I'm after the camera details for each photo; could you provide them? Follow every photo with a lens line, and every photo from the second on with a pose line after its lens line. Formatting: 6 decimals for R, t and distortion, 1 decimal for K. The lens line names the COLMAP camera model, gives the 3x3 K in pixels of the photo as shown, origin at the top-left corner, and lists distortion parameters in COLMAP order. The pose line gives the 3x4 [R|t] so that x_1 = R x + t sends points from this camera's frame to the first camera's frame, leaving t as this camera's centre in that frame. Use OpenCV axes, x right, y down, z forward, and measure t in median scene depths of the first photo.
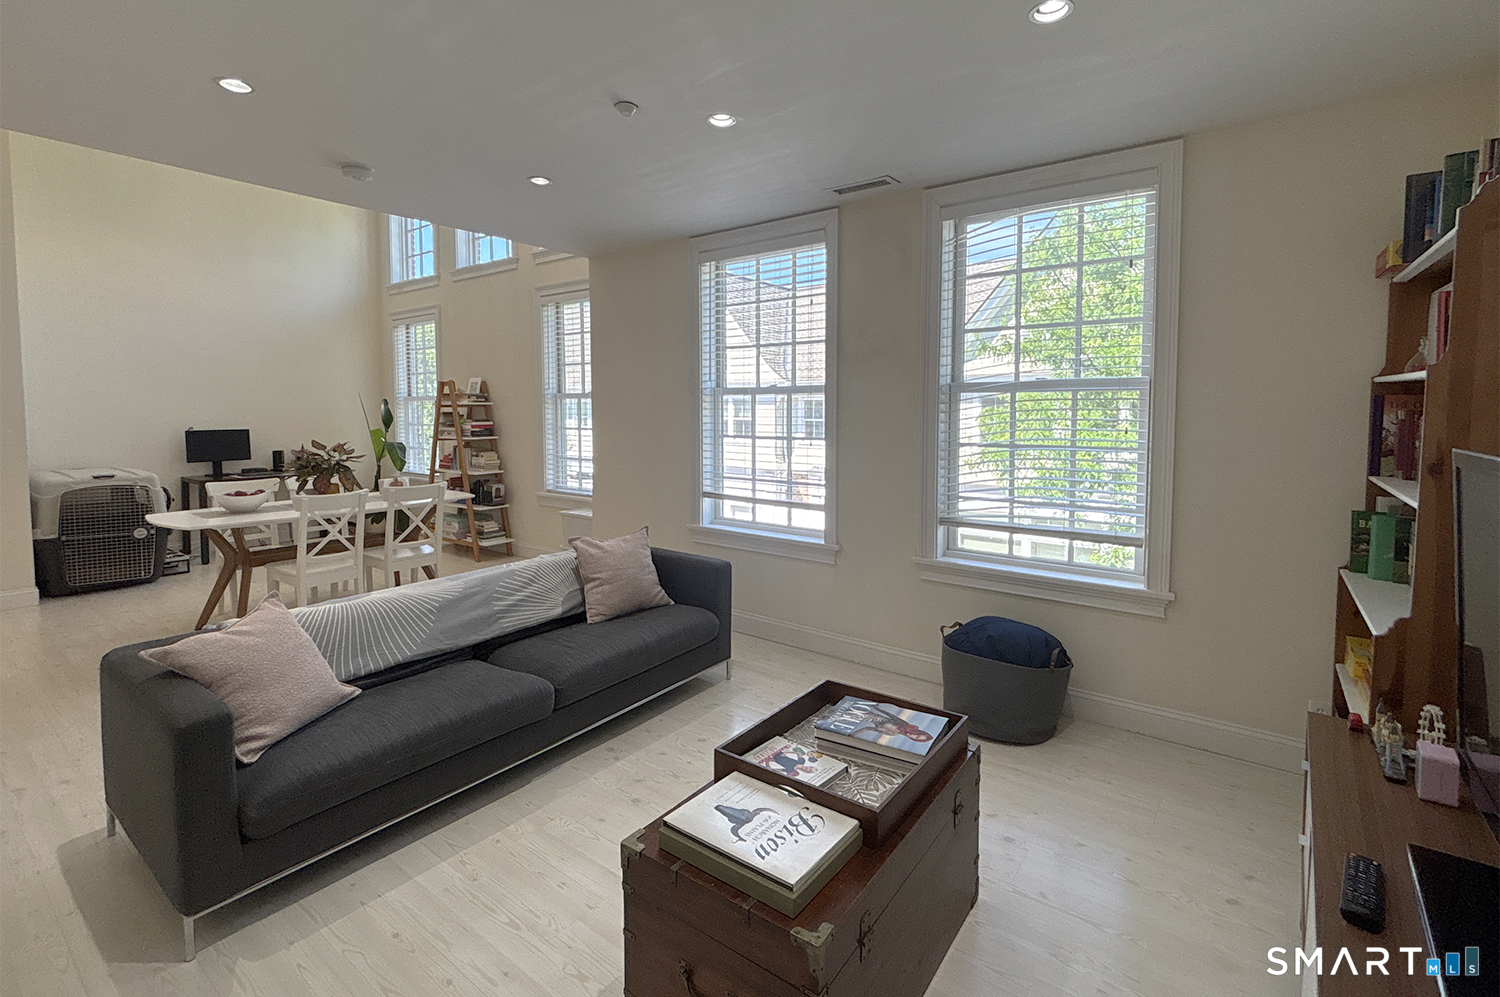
lens RADIAL K [[676.0, 0, 727.4], [0, 676.0, 455.8], [0, 0, 1]] dist [0.000770, 0.000939]
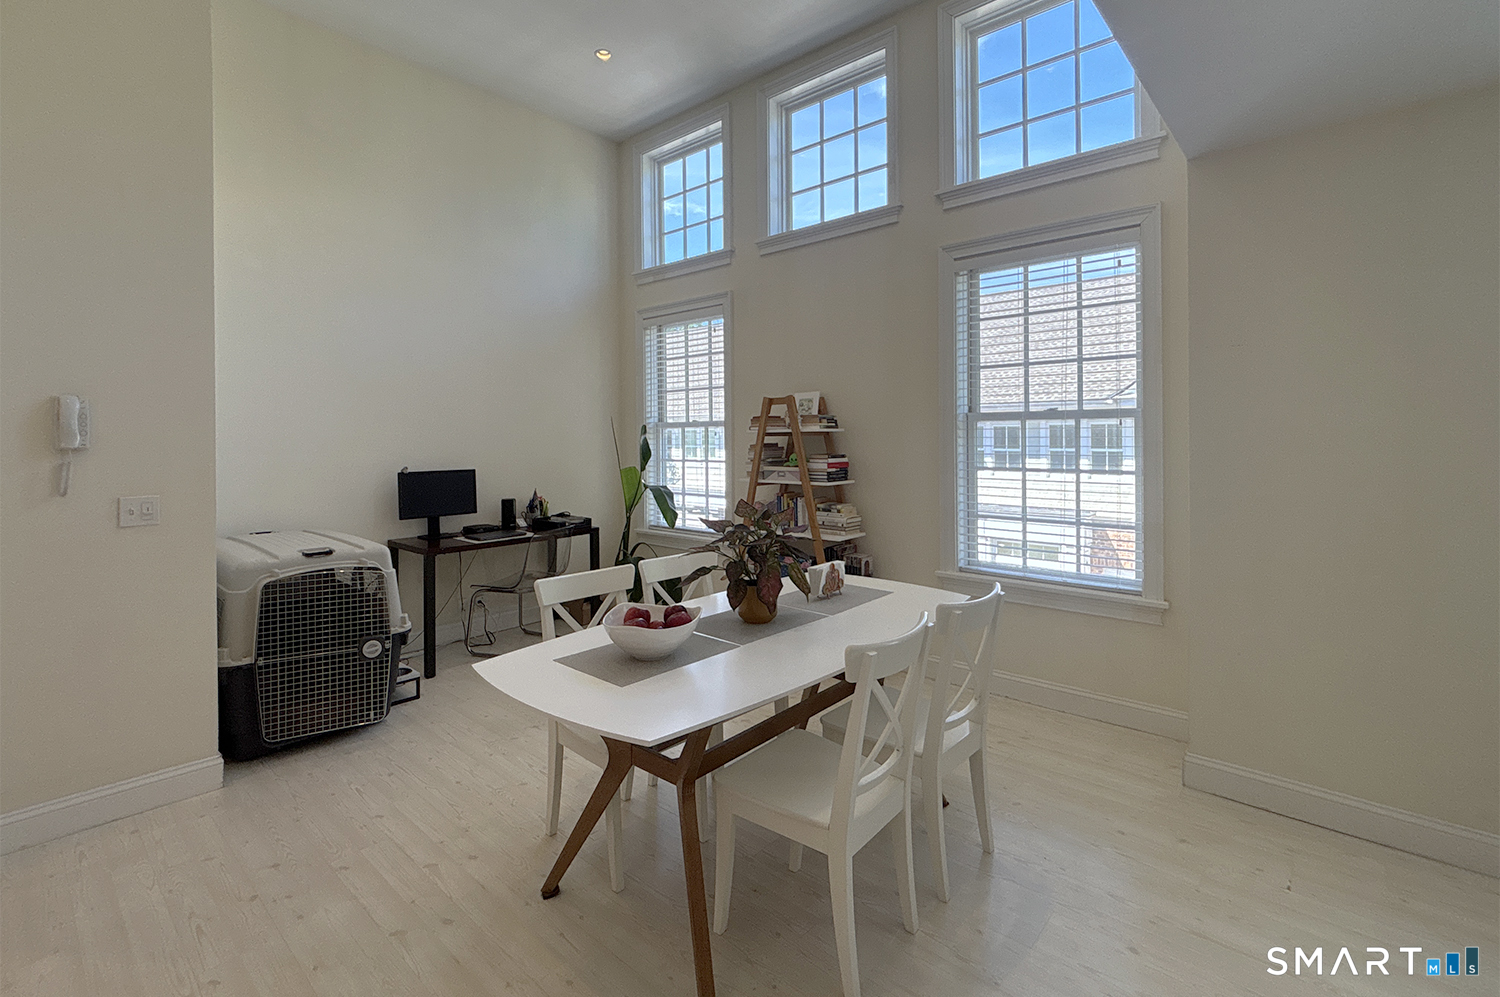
lens RADIAL K [[676.0, 0, 715.5], [0, 676.0, 428.3], [0, 0, 1]] dist [0.000770, 0.000939]
pose [[0.995234, -0.011271, -0.096861, -0.389831], [0.003757, 0.996992, -0.077410, -0.026871], [0.097442, 0.076677, 0.992283, 0.321901]]
